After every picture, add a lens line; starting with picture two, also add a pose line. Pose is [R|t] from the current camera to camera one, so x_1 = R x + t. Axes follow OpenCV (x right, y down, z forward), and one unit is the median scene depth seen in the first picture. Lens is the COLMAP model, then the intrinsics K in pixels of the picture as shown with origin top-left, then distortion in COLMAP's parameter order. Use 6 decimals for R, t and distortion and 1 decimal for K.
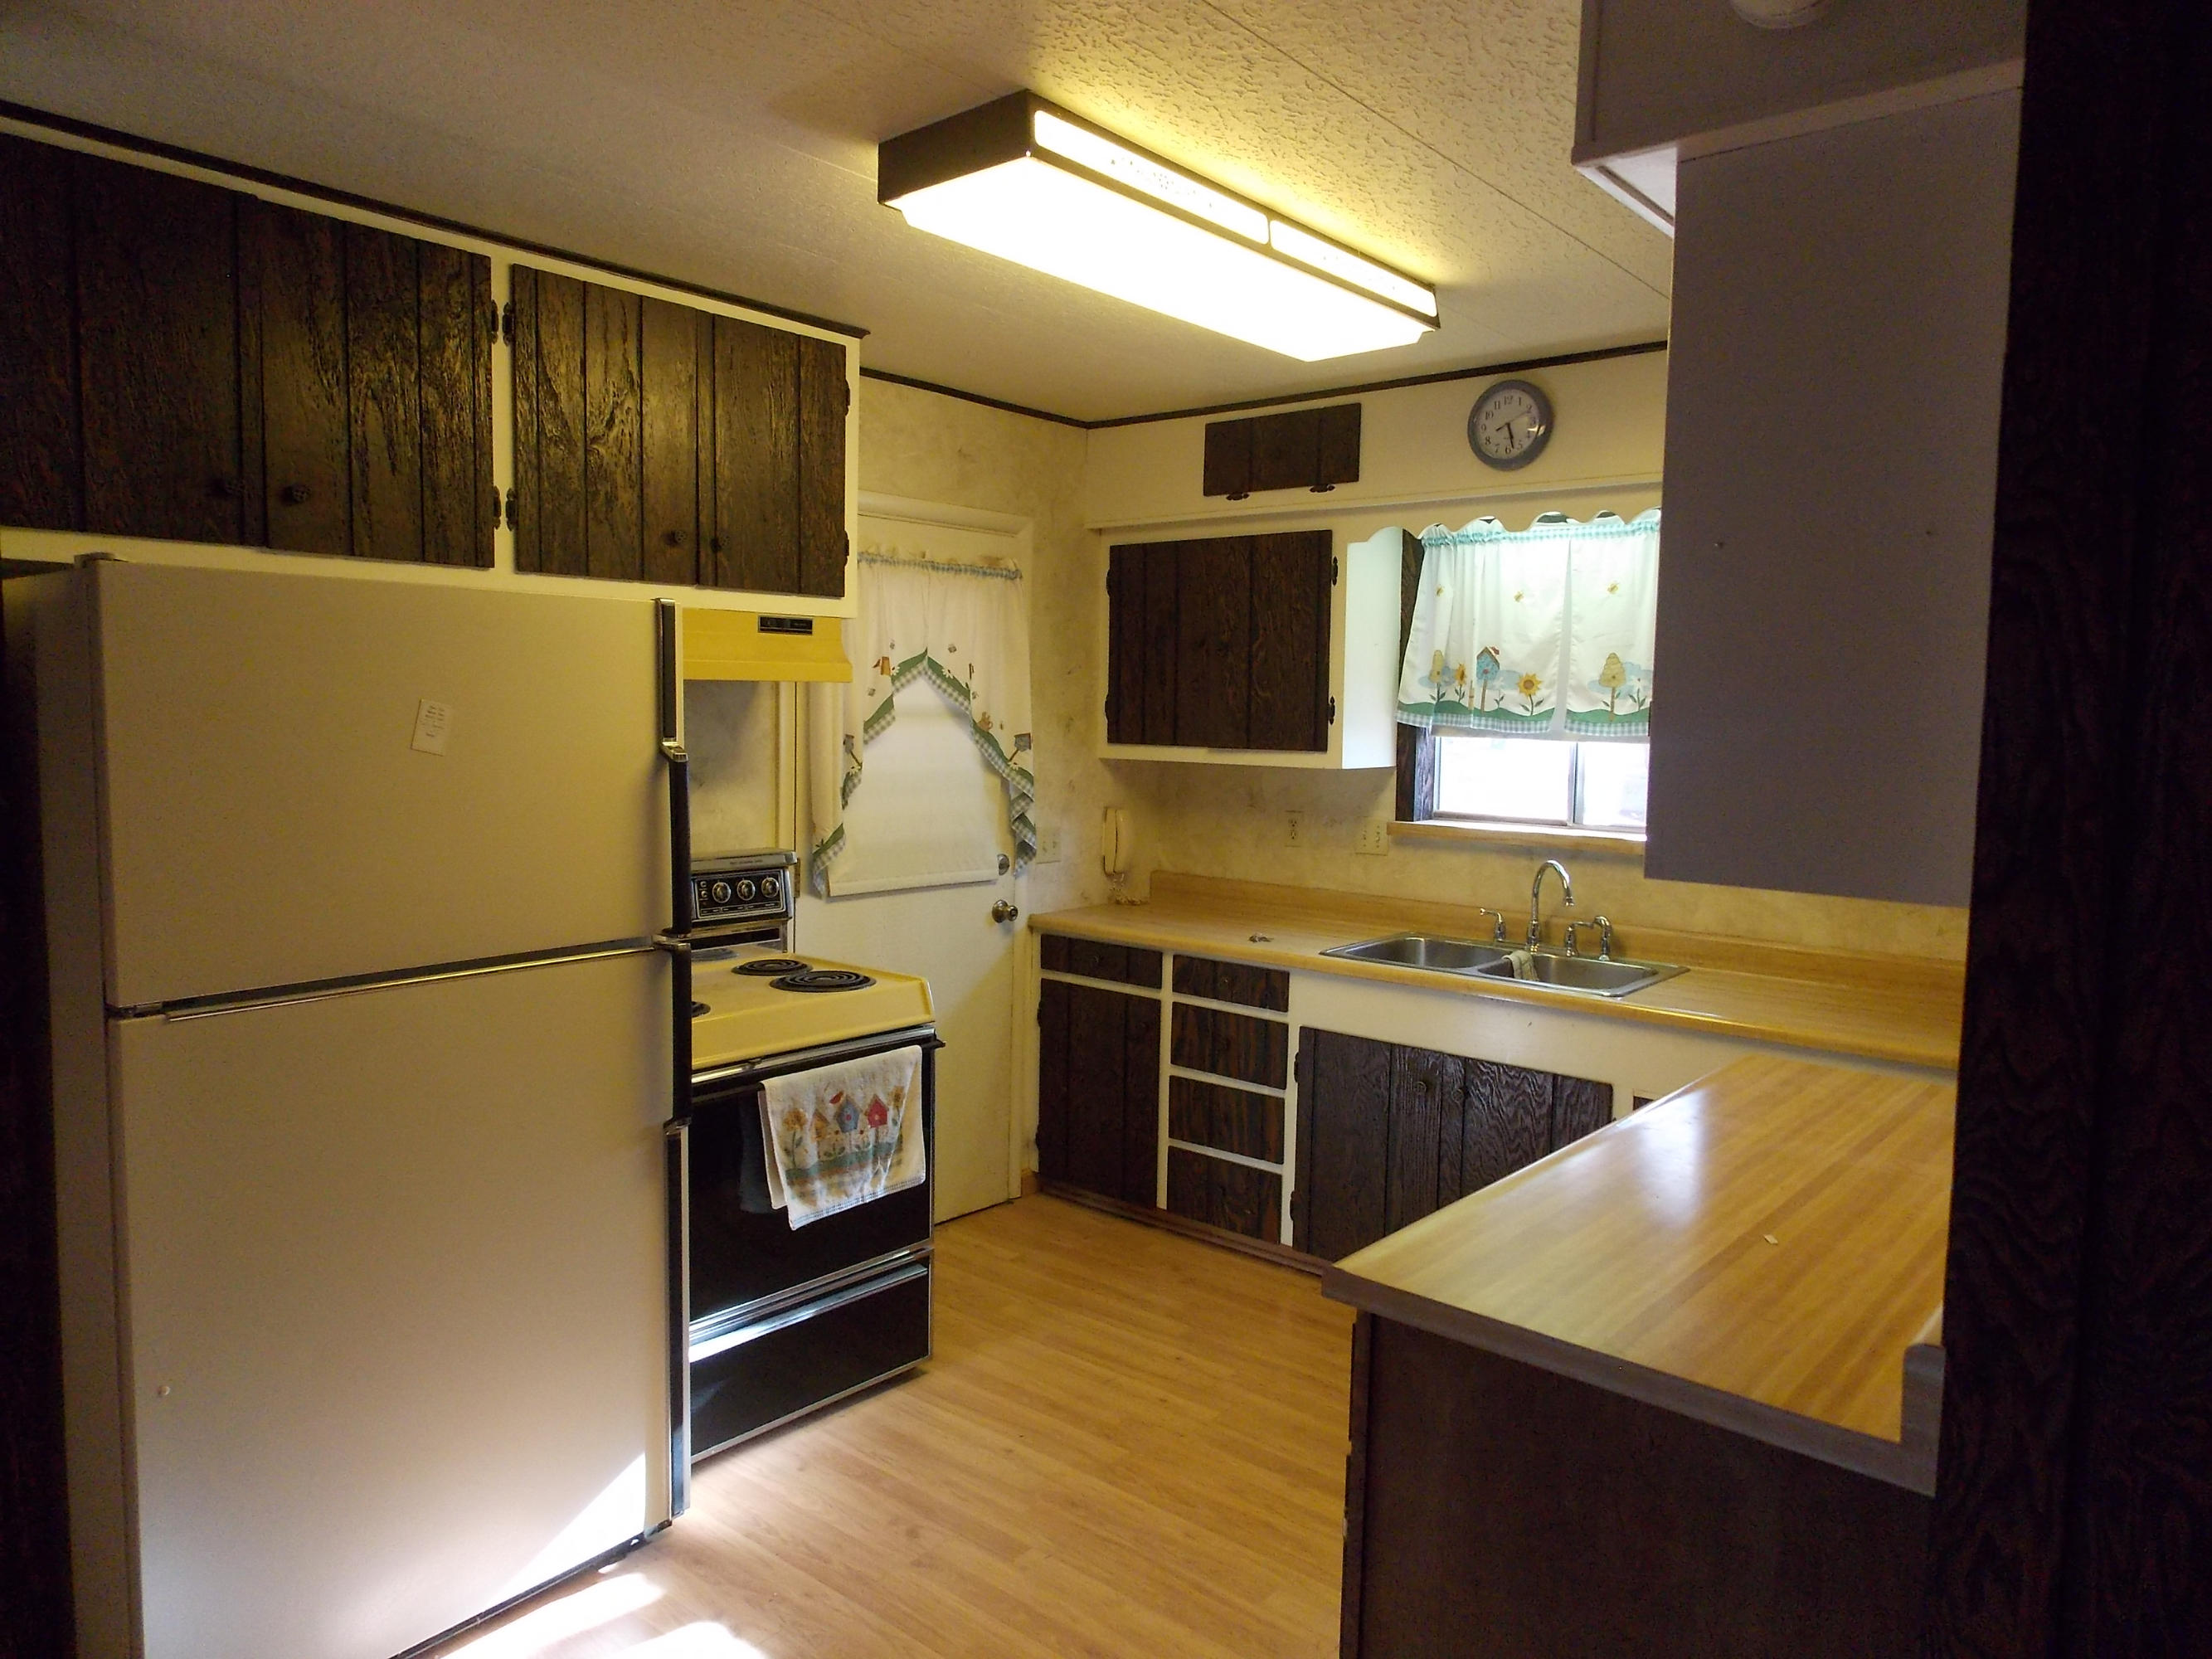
lens RADIAL K [[1487.4, 0, 1131.8], [0, 1487.4, 820.9], [0, 0, 1]] dist [0.011301, 0.003152]
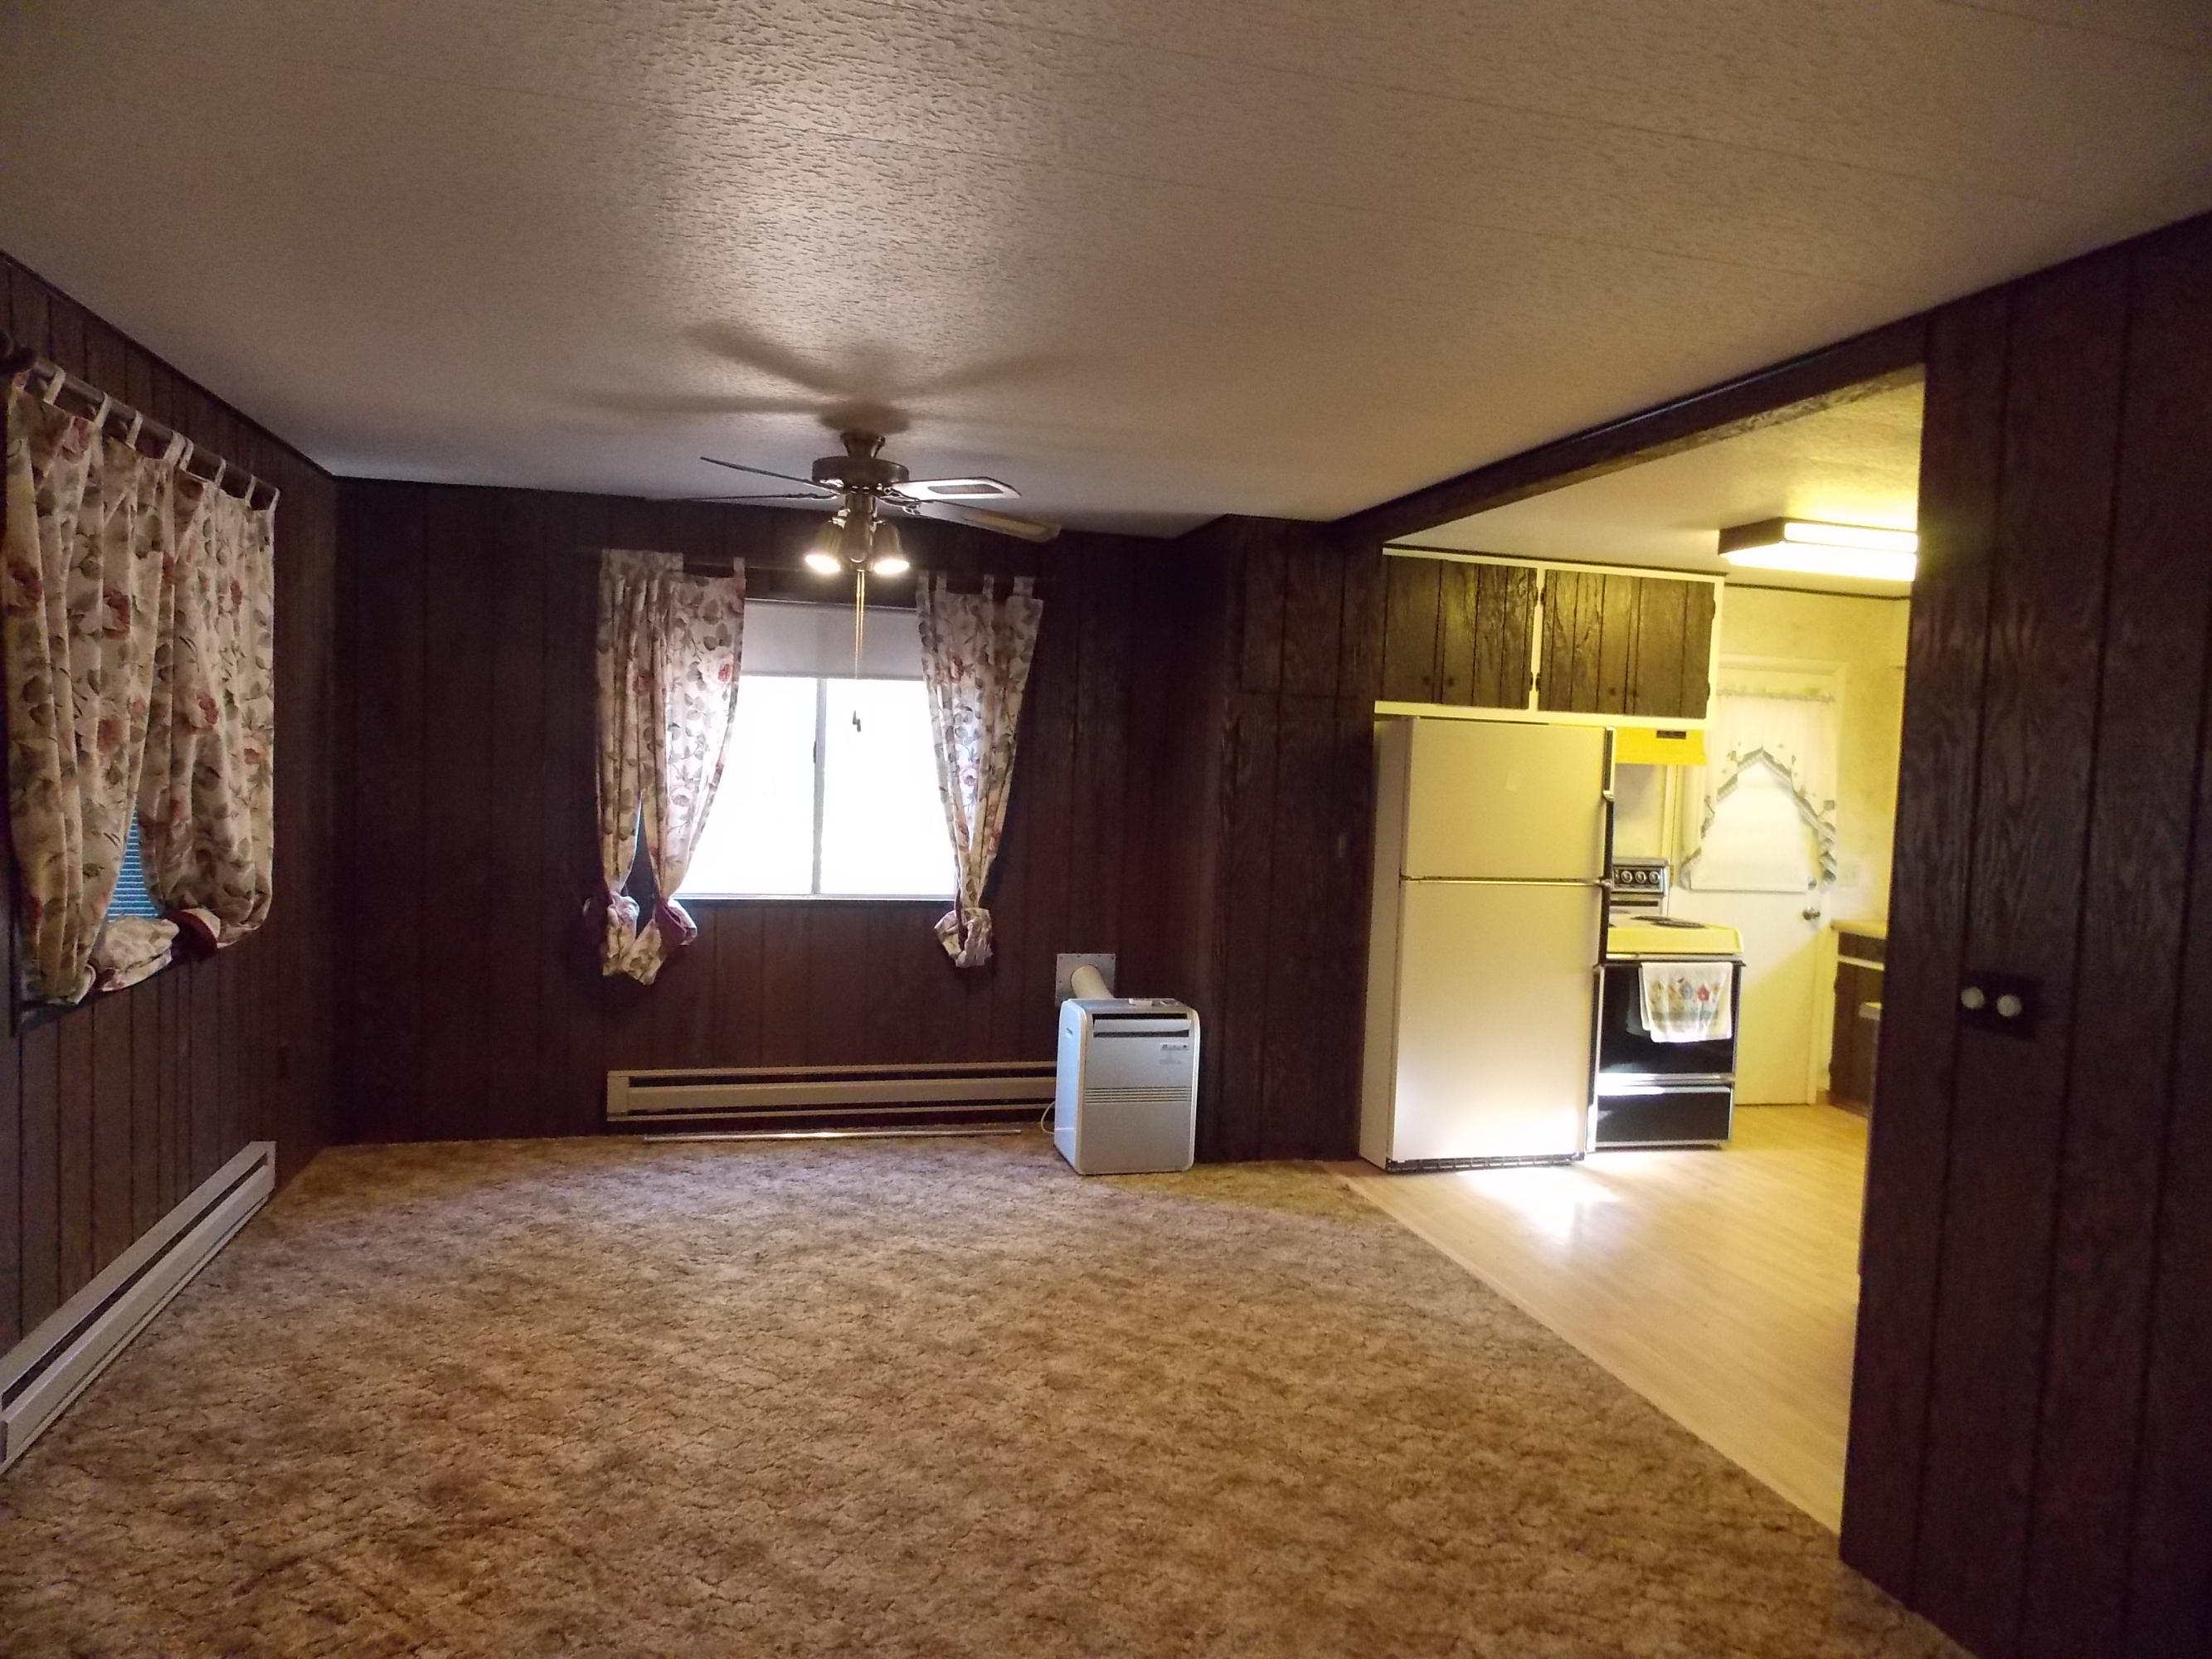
lens RADIAL K [[1487.4, 0, 1131.8], [0, 1487.4, 820.9], [0, 0, 1]] dist [0.011301, 0.003152]
pose [[0.825804, 0.042355, -0.562365, 0.271500], [-0.071106, 0.997038, -0.029323, 0.081769], [0.559457, 0.064202, 0.826369, -0.939168]]
